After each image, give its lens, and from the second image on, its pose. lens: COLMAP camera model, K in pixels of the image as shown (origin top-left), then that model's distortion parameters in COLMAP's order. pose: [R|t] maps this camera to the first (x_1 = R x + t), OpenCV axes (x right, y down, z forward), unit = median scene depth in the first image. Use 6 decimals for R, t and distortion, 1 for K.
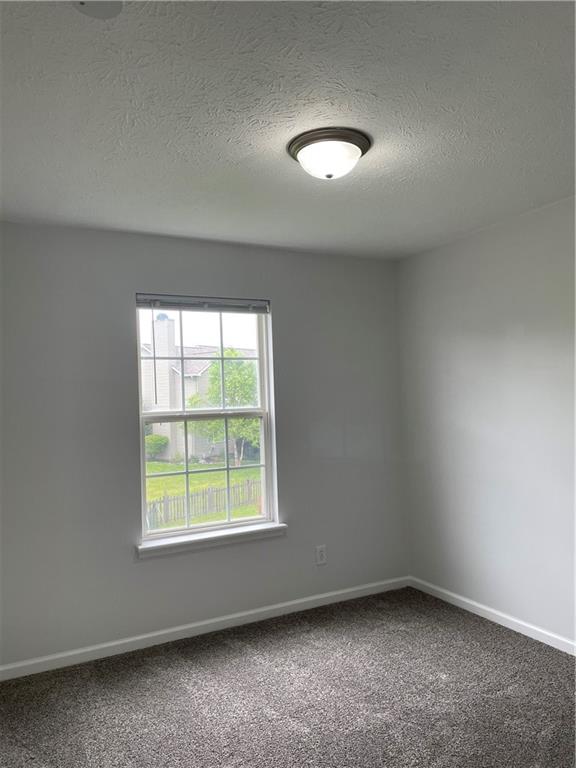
lens RADIAL K [[580.8, 0, 288.0], [0, 580.8, 384.0], [0, 0, 1]] dist [0.089130, -0.119001]
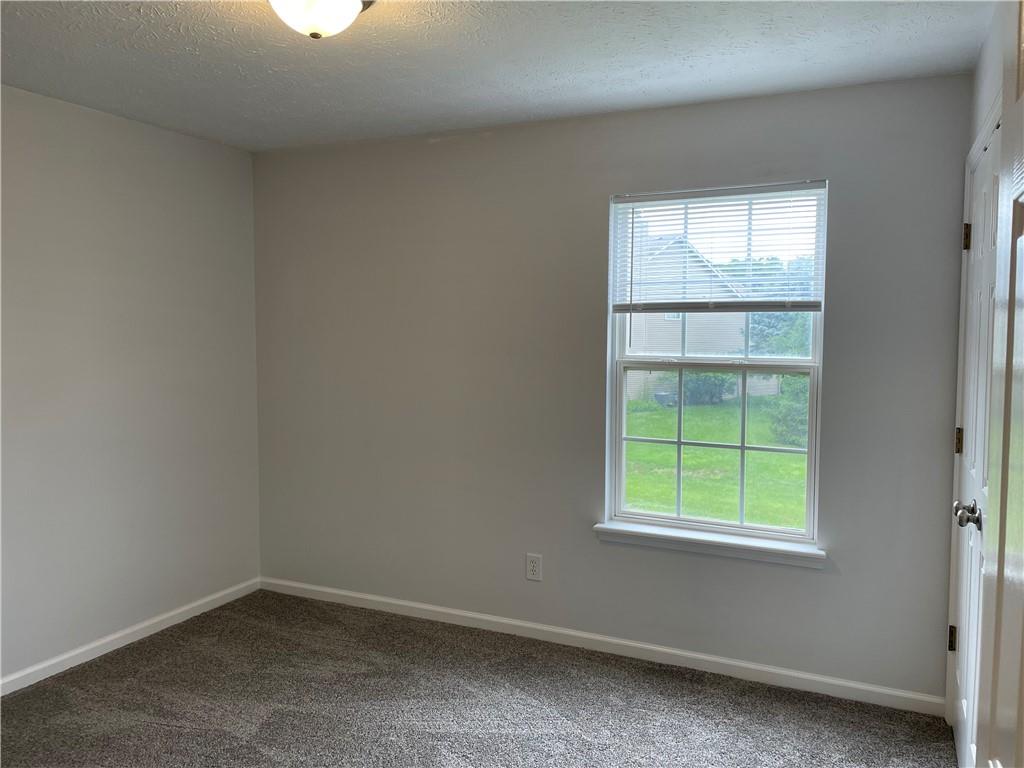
lens RADIAL K [[774.5, 0, 516.3], [0, 774.5, 391.2], [0, 0, 1]] dist [0.089130, -0.119001]
pose [[0.594226, 0.091672, -0.799056, 0.488216], [-0.020299, 0.994876, 0.099042, -0.000932], [0.804042, -0.042633, 0.593043, 0.294325]]
